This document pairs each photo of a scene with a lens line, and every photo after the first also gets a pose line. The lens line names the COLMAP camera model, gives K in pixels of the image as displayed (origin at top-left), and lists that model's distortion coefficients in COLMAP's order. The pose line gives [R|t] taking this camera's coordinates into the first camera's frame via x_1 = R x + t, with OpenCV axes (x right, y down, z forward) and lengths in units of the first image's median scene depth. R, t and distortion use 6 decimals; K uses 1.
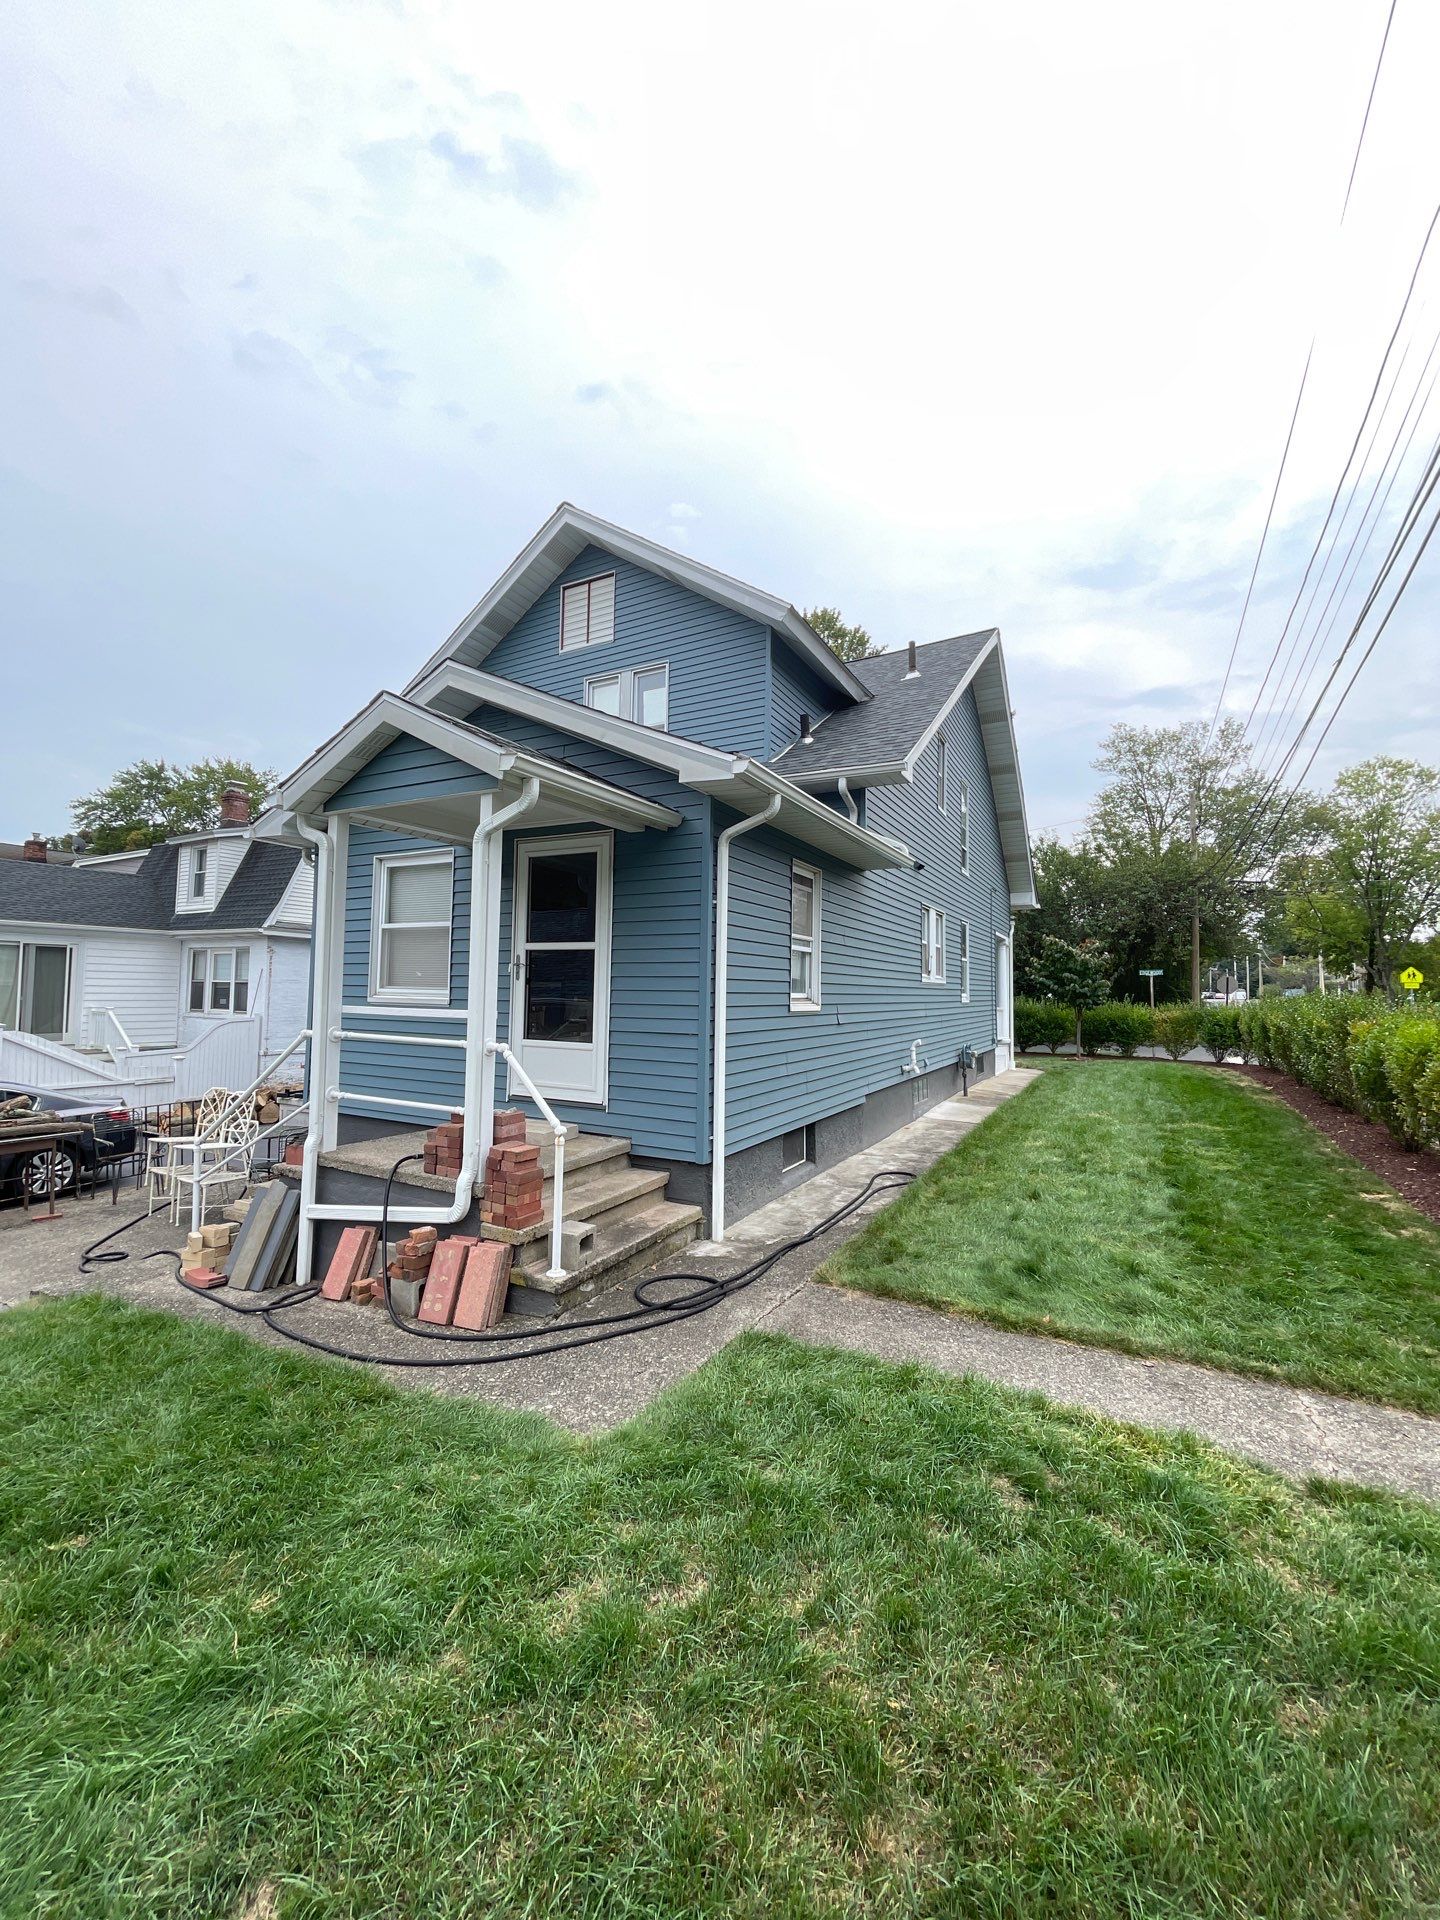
lens RADIAL K [[779.6, 0, 720.0], [0, 779.6, 960.0], [0, 0, 1]] dist [0.000988, 0.000290]
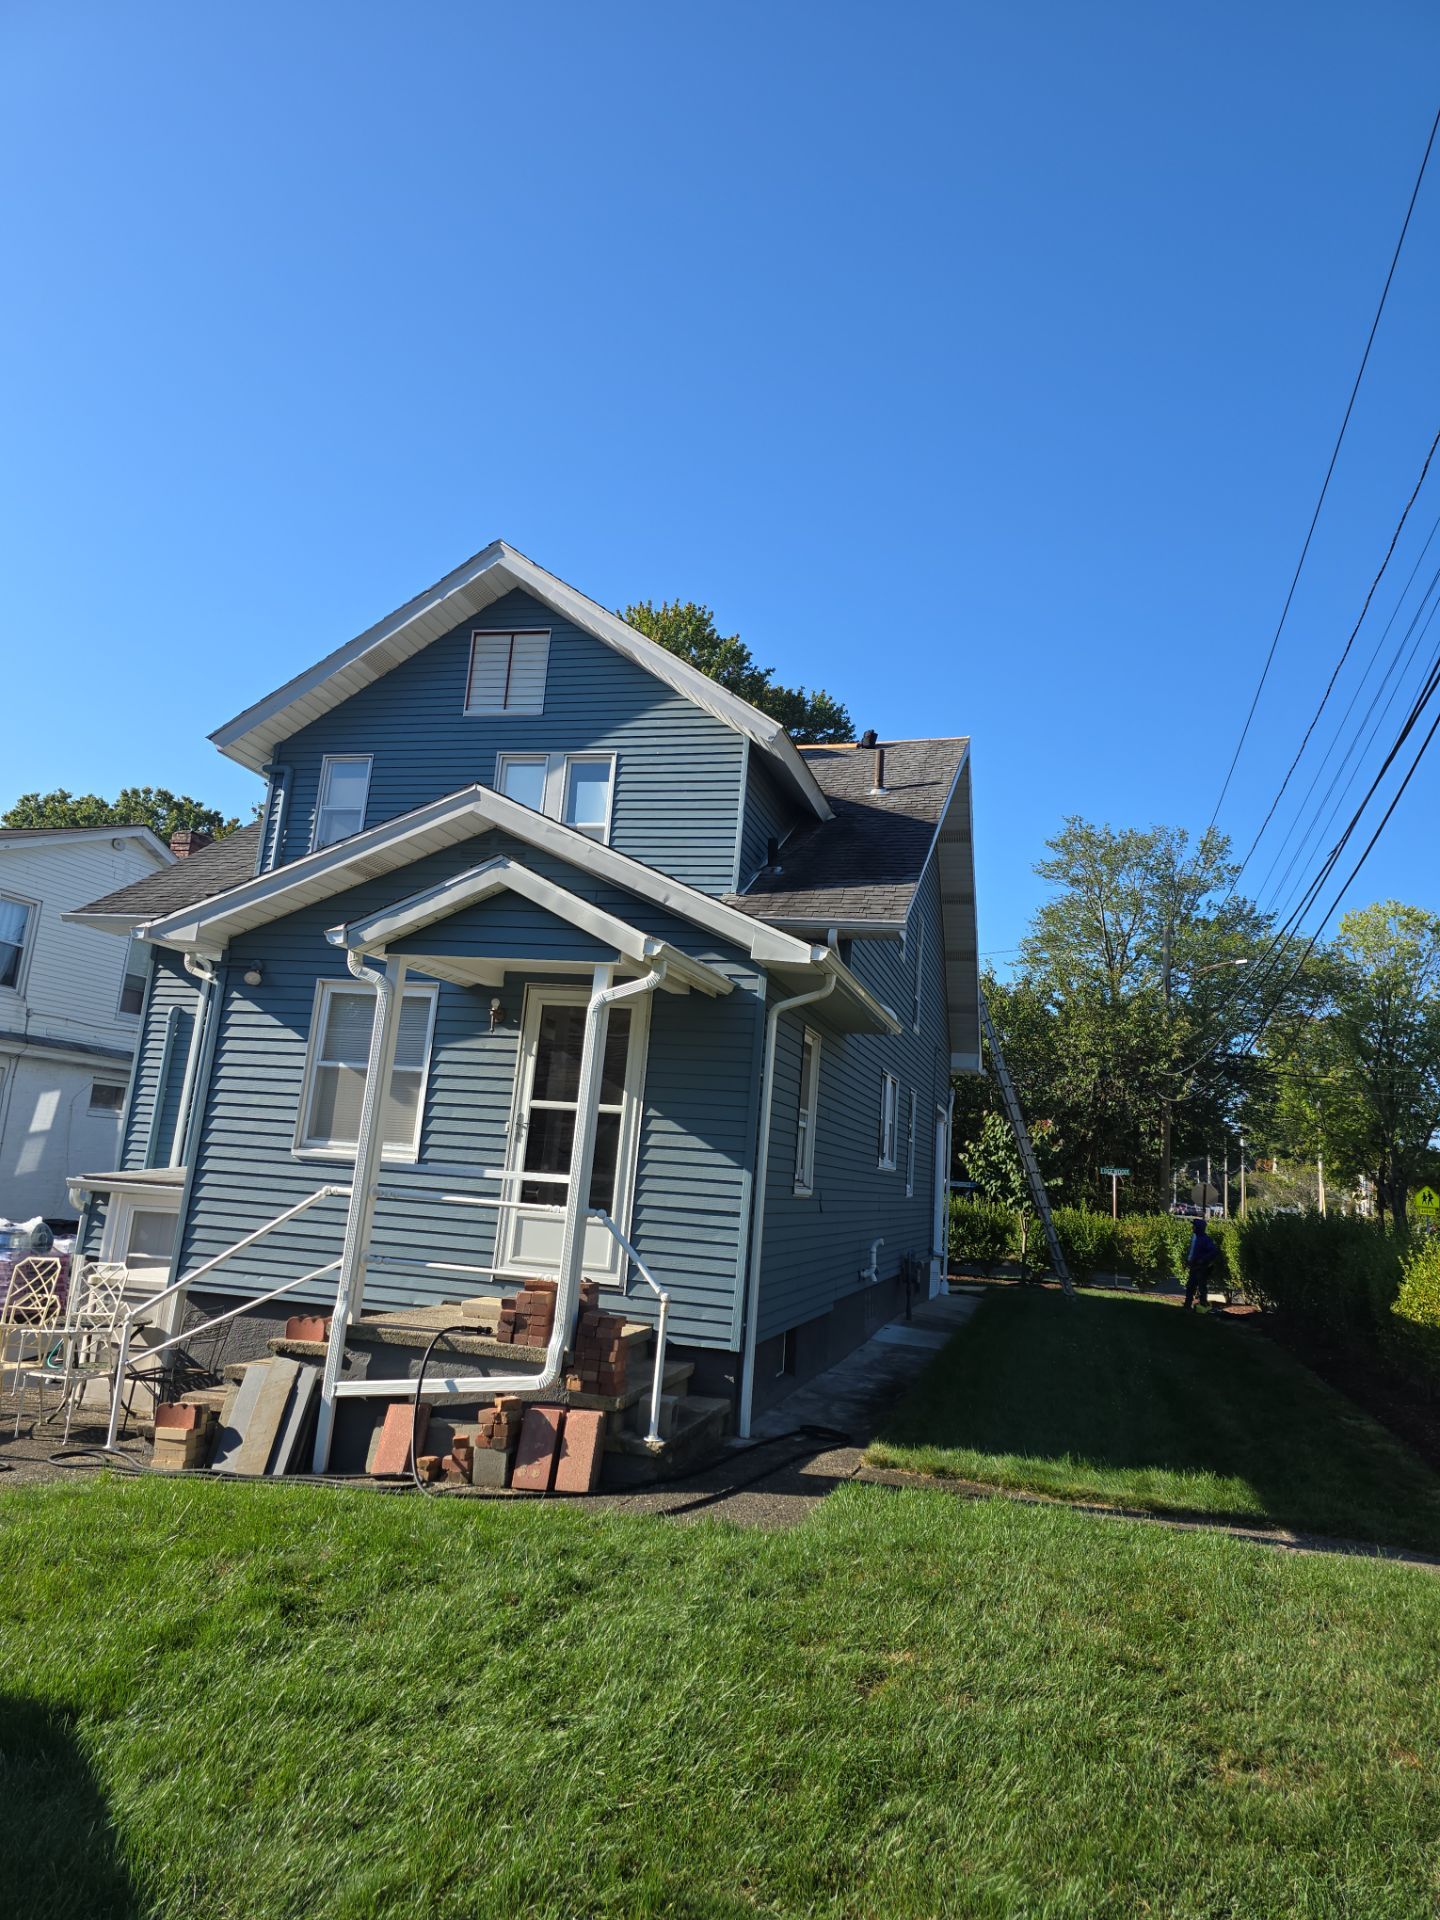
lens RADIAL K [[1288.6, 0, 726.8], [0, 1288.6, 956.9], [0, 0, 1]] dist [0.075467, -0.068377]
pose [[0.970776, 0.096835, 0.219584, -0.318489], [-0.070025, 0.989458, -0.126766, -0.010978], [-0.229544, 0.107685, 0.967323, -0.434759]]
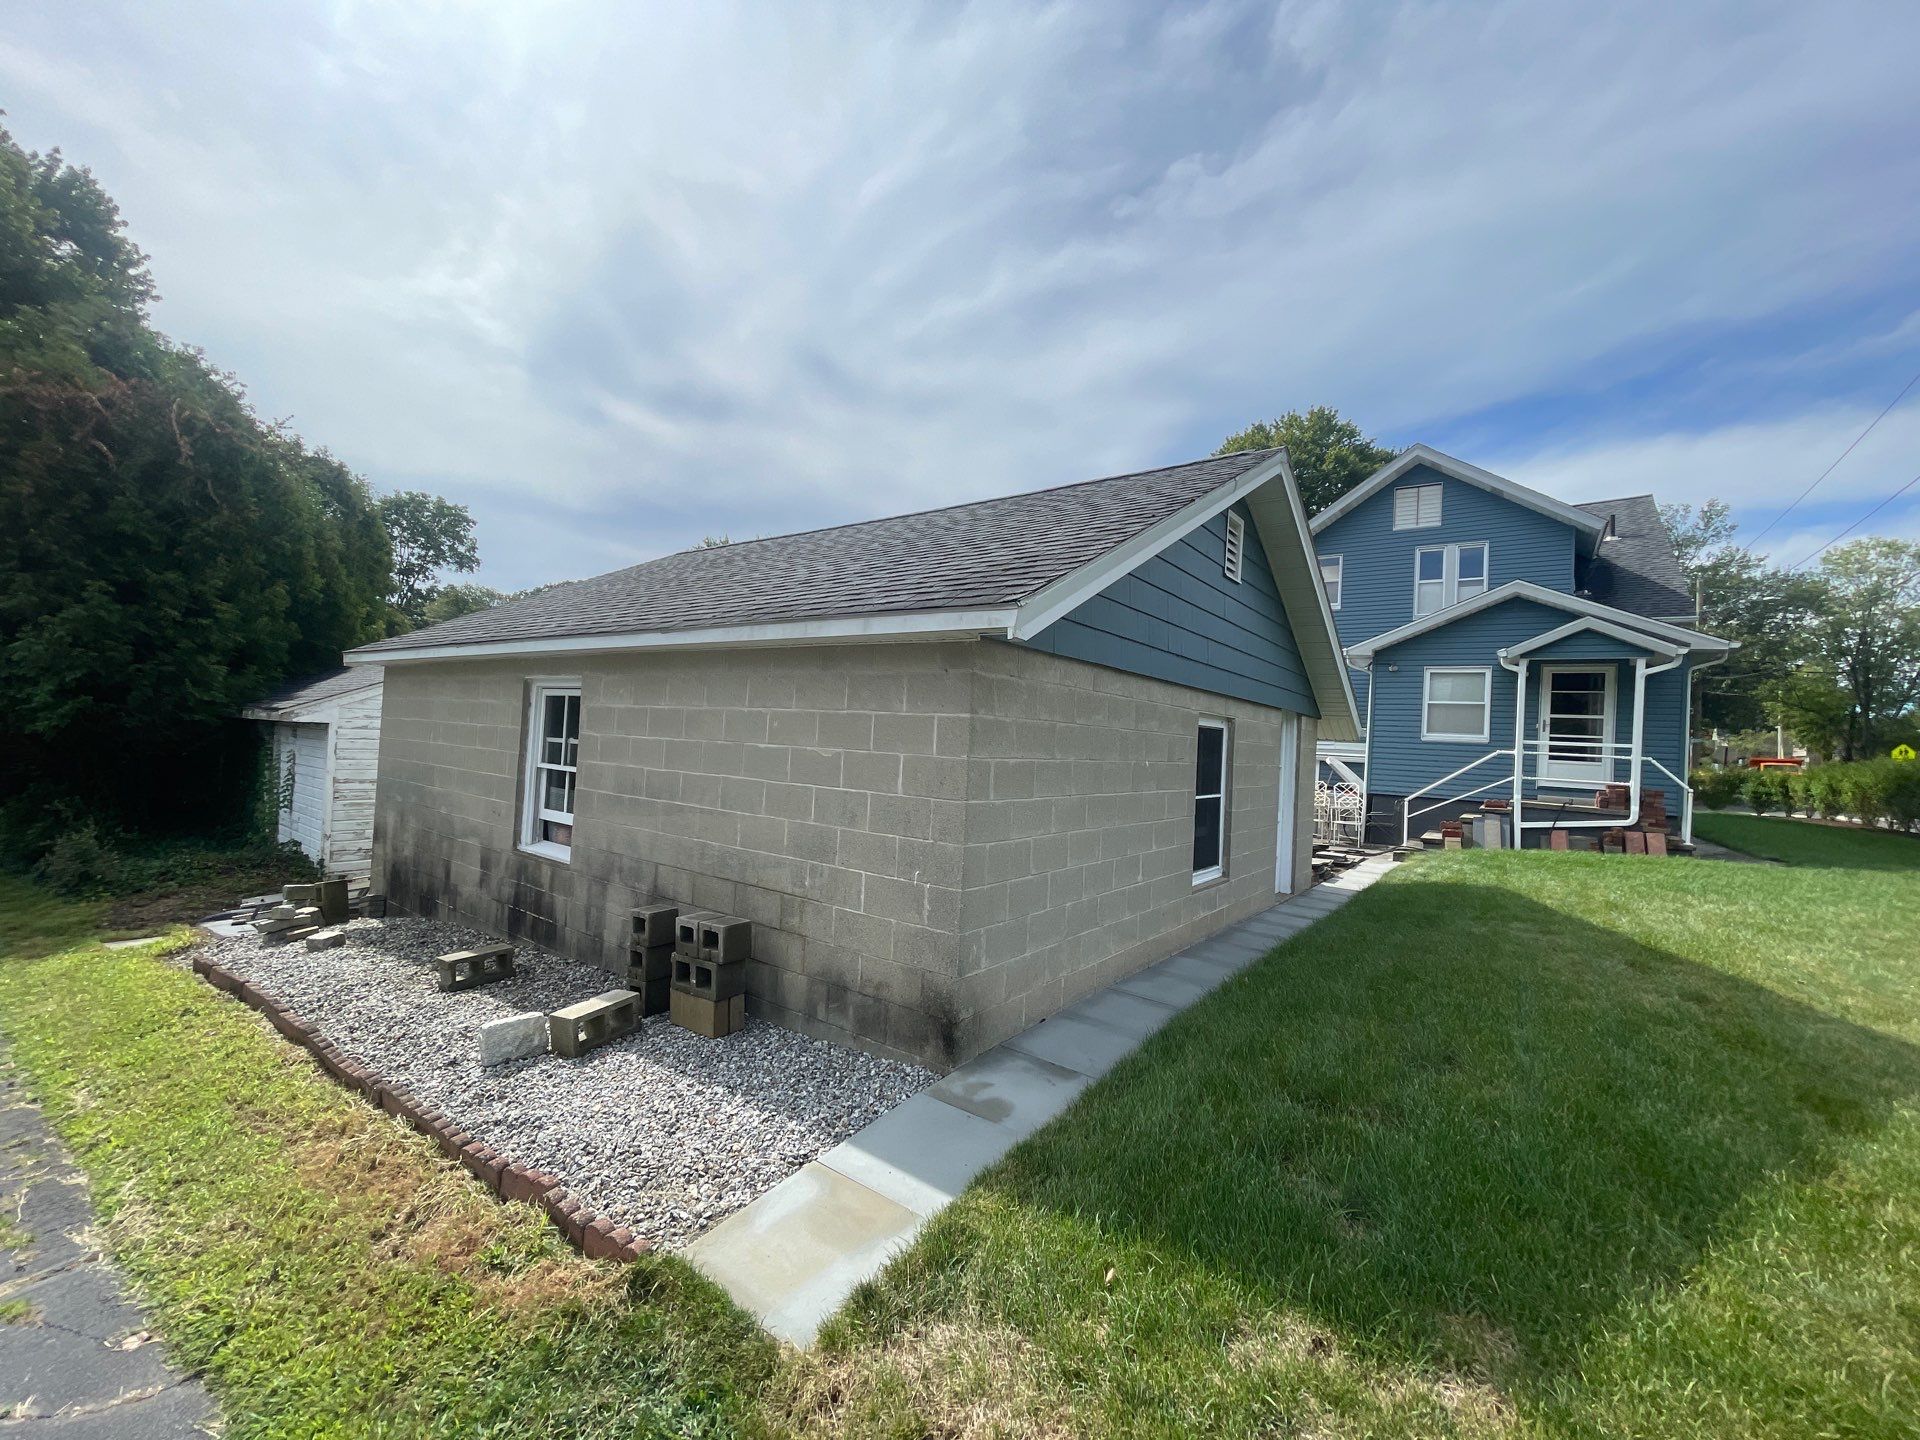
lens RADIAL K [[777.0, 0, 953.3], [0, 777.0, 725.5], [0, 0, 1]] dist [-0.000578, 0.000160]
pose [[0.990567, 0.032163, -0.133202, -1.339328], [-0.029894, 0.999372, 0.019005, 0.014528], [0.133730, -0.014844, 0.990907, -1.103954]]
